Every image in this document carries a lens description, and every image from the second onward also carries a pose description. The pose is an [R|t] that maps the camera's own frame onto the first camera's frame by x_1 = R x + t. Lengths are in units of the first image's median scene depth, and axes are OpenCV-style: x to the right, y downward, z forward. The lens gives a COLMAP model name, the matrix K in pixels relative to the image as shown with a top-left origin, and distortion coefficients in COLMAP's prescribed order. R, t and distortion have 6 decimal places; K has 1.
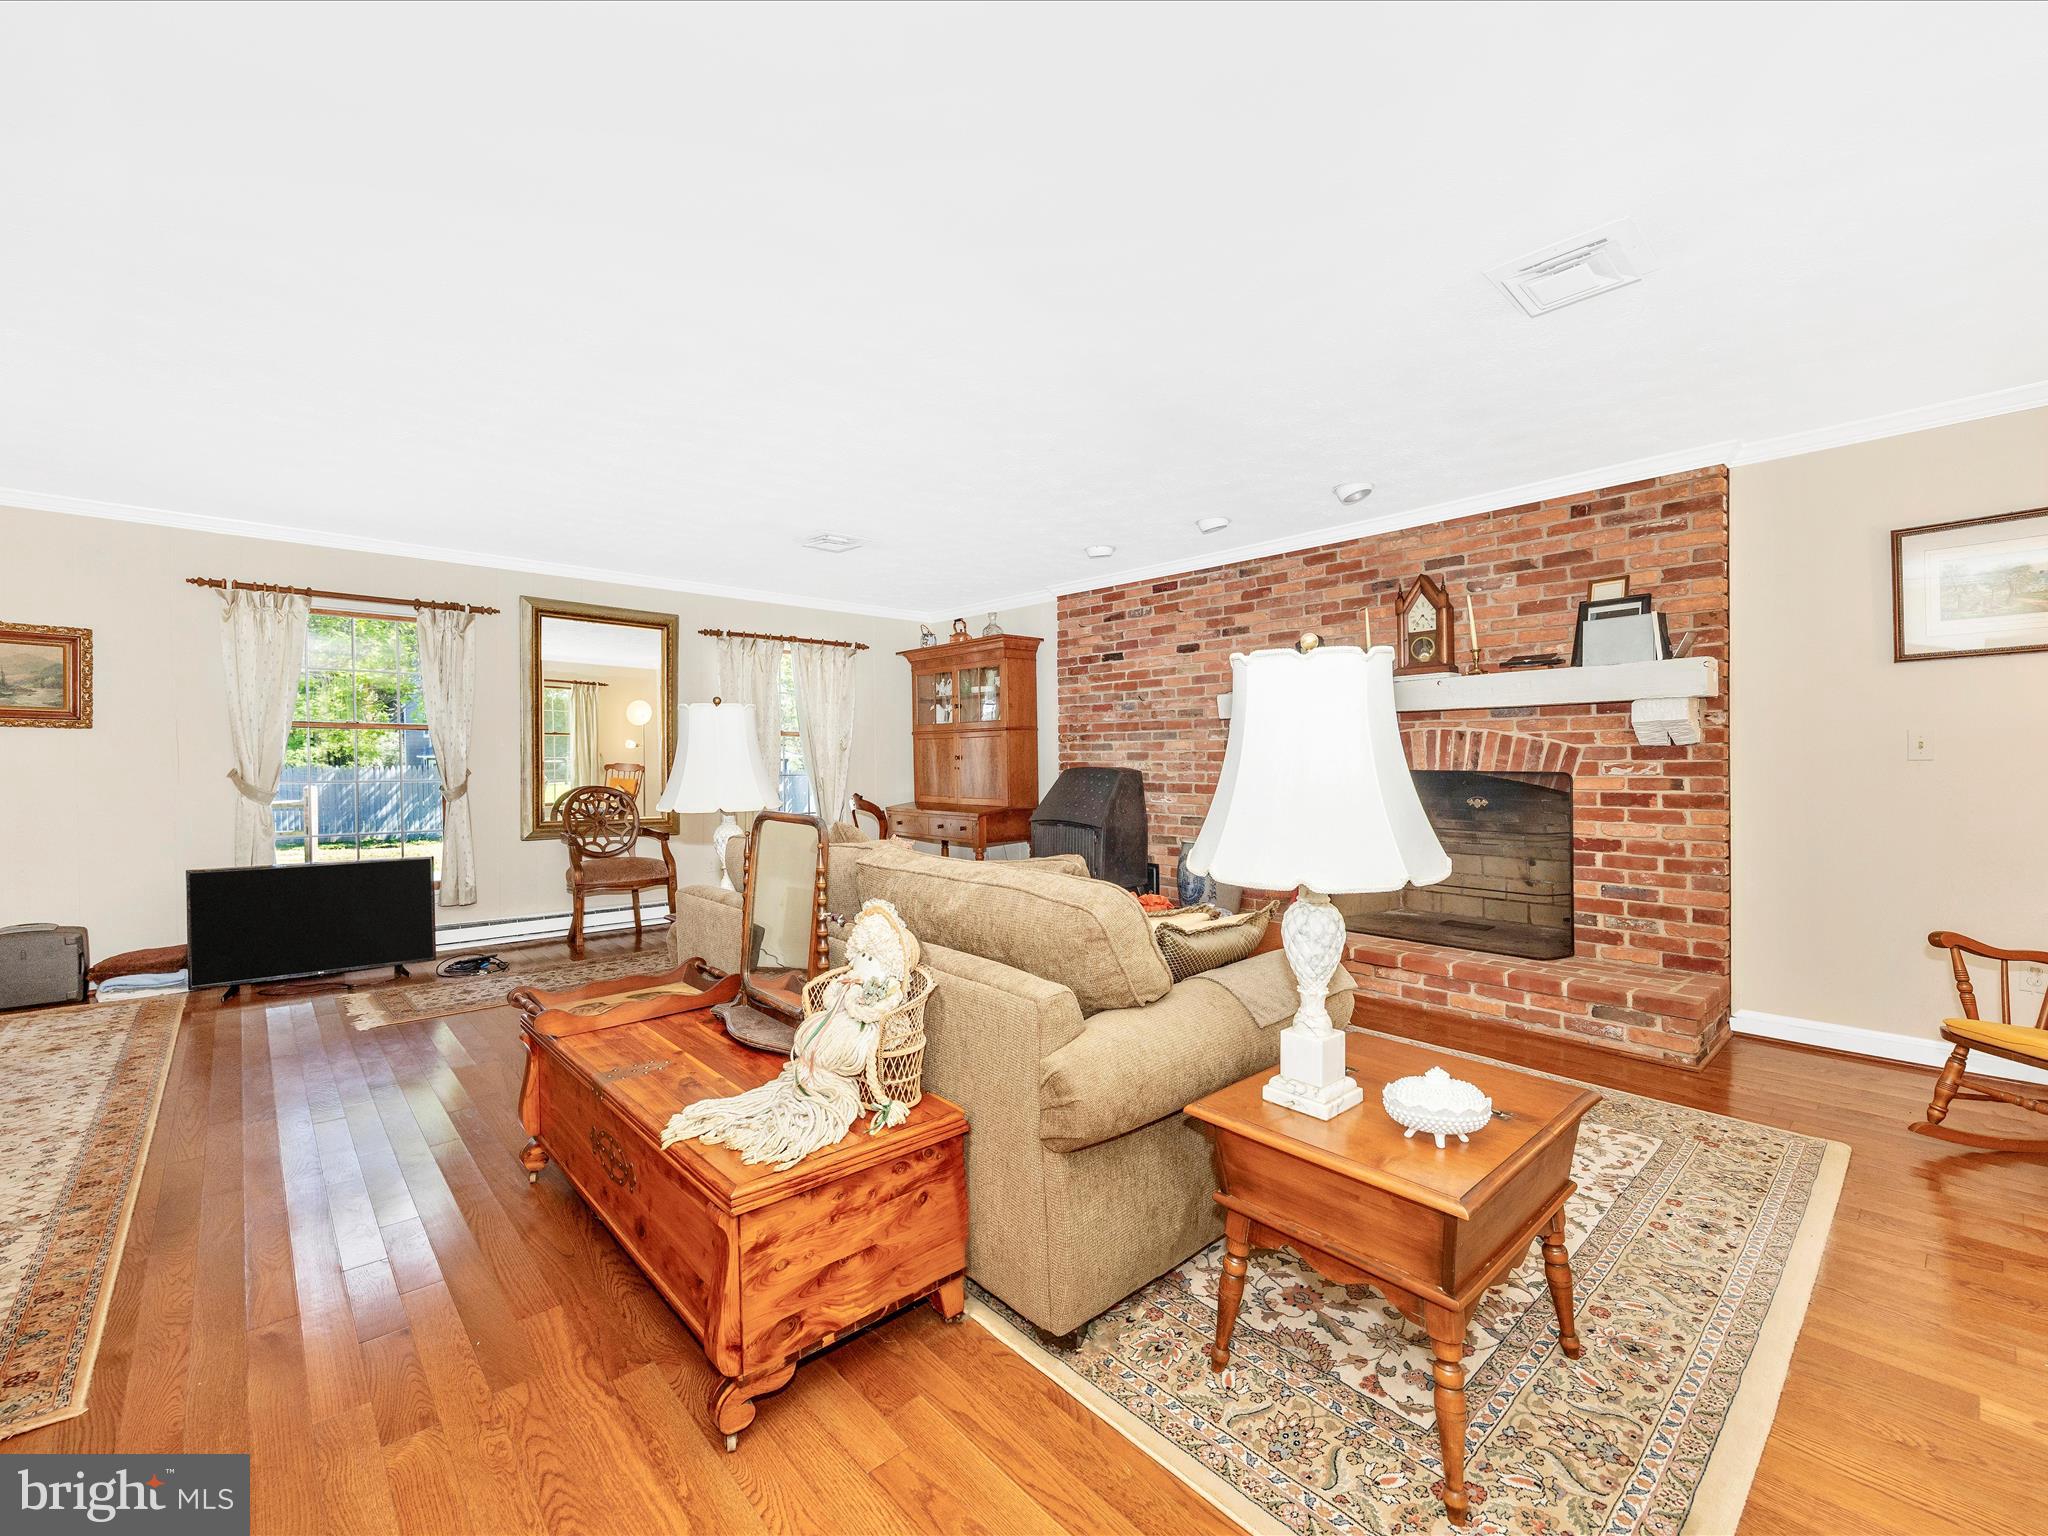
lens RADIAL K [[878.5, 0, 1041.7], [0, 878.5, 767.9], [0, 0, 1]] dist [-0.001527, -0.000449]
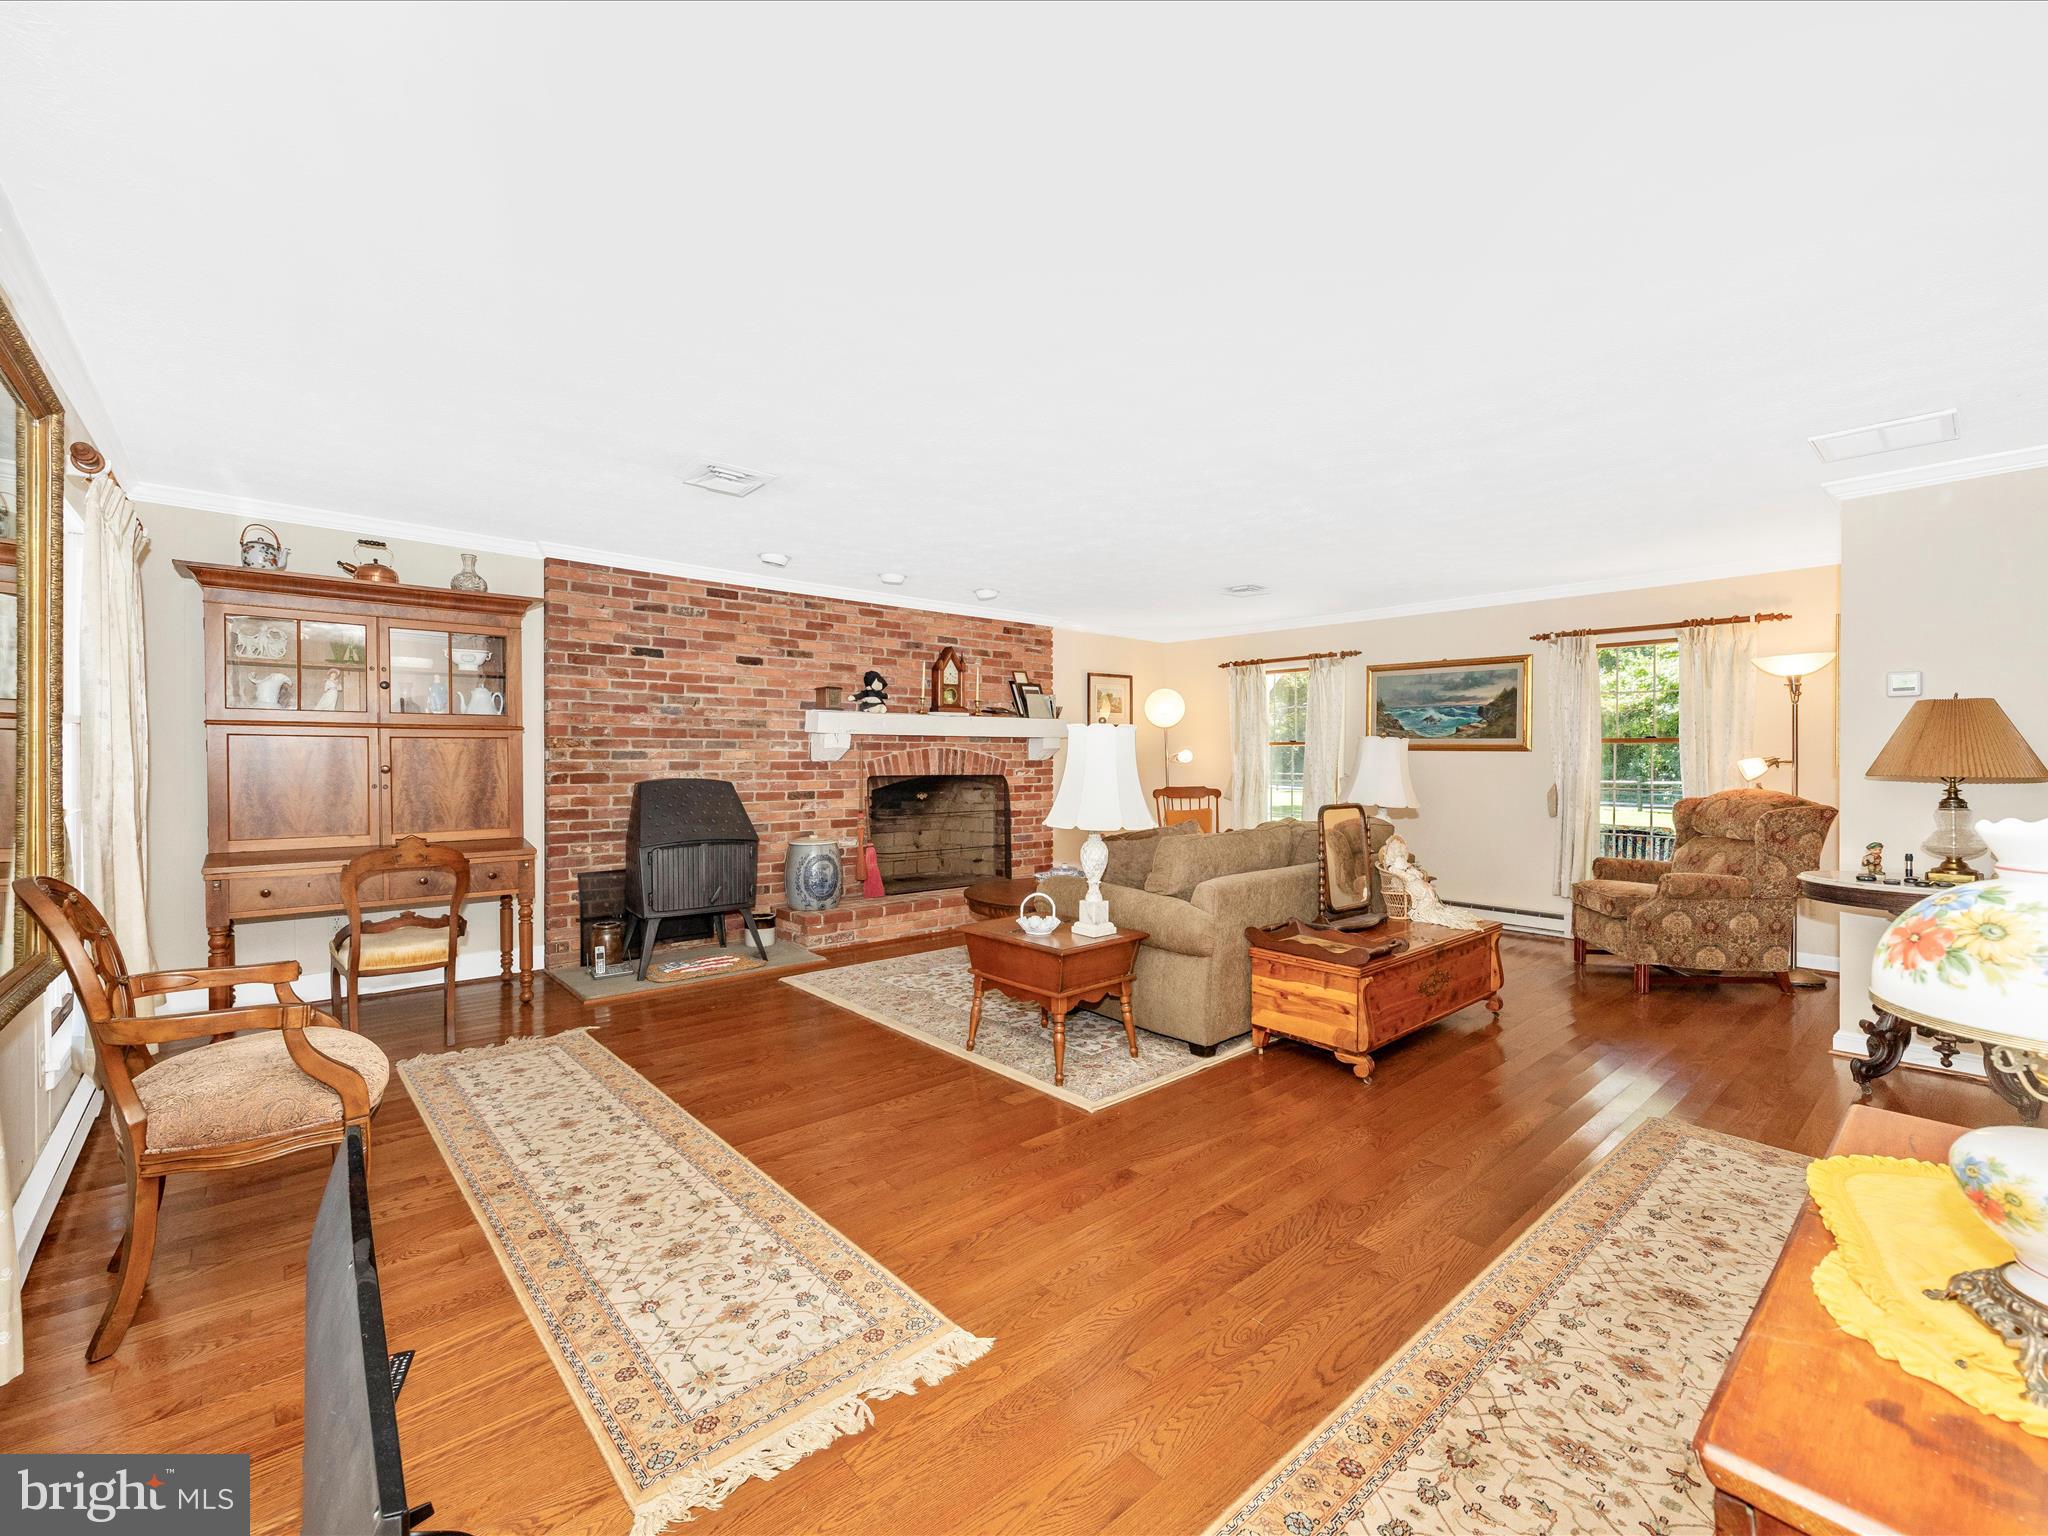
lens RADIAL K [[878.5, 0, 1022.9], [0, 878.5, 764.2], [0, 0, 1]] dist [-0.001527, -0.000449]
pose [[0.027435, 0.000231, 0.999624, -0.855026], [0.011337, 0.999936, -0.000542, -0.010908], [-0.999559, 0.011347, 0.027431, 0.656140]]
